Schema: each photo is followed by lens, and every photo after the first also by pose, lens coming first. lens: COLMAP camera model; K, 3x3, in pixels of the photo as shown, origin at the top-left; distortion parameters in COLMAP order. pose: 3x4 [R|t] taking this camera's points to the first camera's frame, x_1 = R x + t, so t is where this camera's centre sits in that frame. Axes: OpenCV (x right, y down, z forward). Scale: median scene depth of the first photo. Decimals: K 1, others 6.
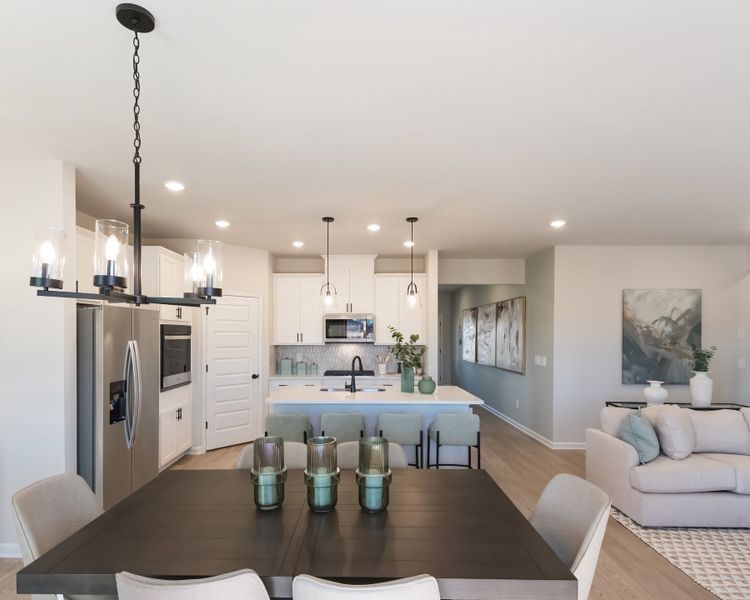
lens RADIAL K [[412.2, 0, 355.5], [0, 412.2, 333.9], [0, 0, 1]] dist [0.016174, -0.000198]
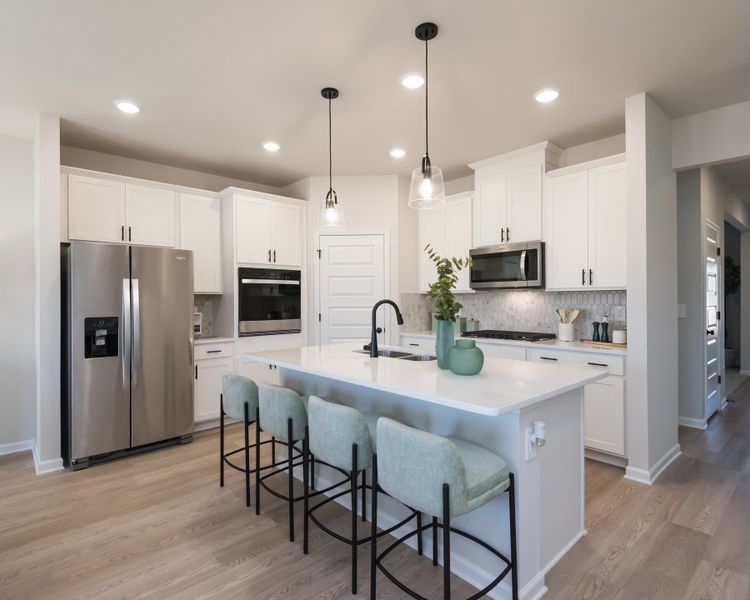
lens RADIAL K [[402.5, 0, 381.3], [0, 402.5, 299.1], [0, 0, 1]] dist [0.016818, -0.000324]
pose [[0.683370, -0.005394, -0.730052, 0.355473], [0.006127, 0.999980, -0.001653, 0.043302], [0.730046, -0.003343, 0.683390, 0.468576]]
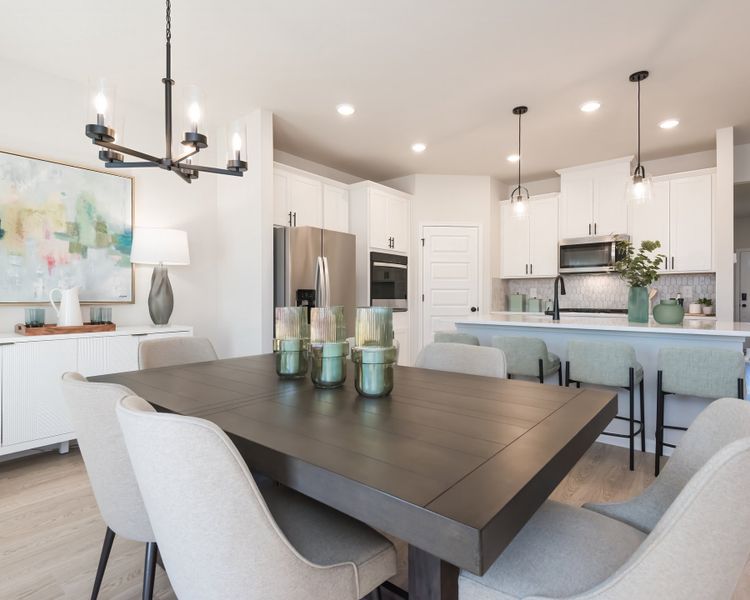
lens RADIAL K [[404.0, 0, 375.0], [0, 404.0, 300.0], [0, 0, 1]] dist [0.004089, -0.000027]
pose [[0.776956, 0.002719, -0.629549, 0.171470], [0.000537, 0.999987, 0.004981, 0.079022], [0.629555, -0.004208, 0.776945, 0.133087]]
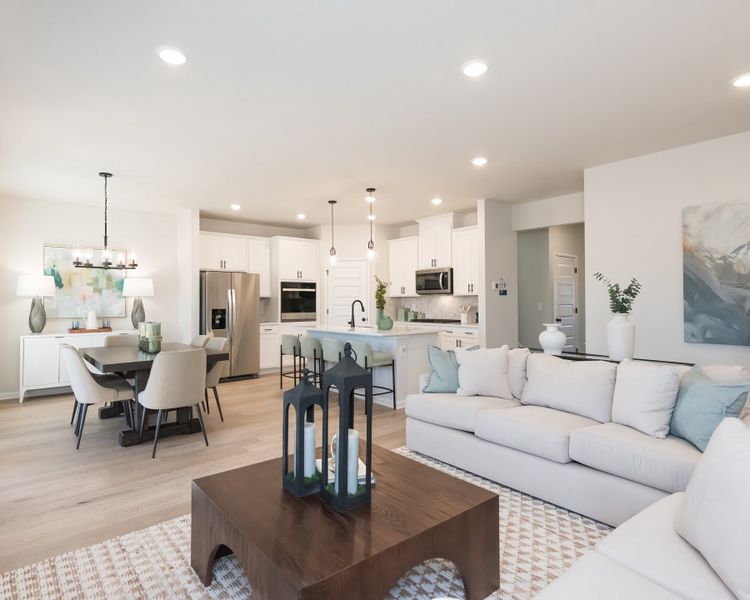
lens RADIAL K [[426.0, 0, 372.8], [0, 426.0, 295.2], [0, 0, 1]] dist [0.000335, -0.000112]
pose [[0.647542, -0.018354, -0.761809, 0.857340], [0.006816, 0.999809, -0.018294, 0.051680], [0.762000, 0.006653, 0.647543, 0.128677]]
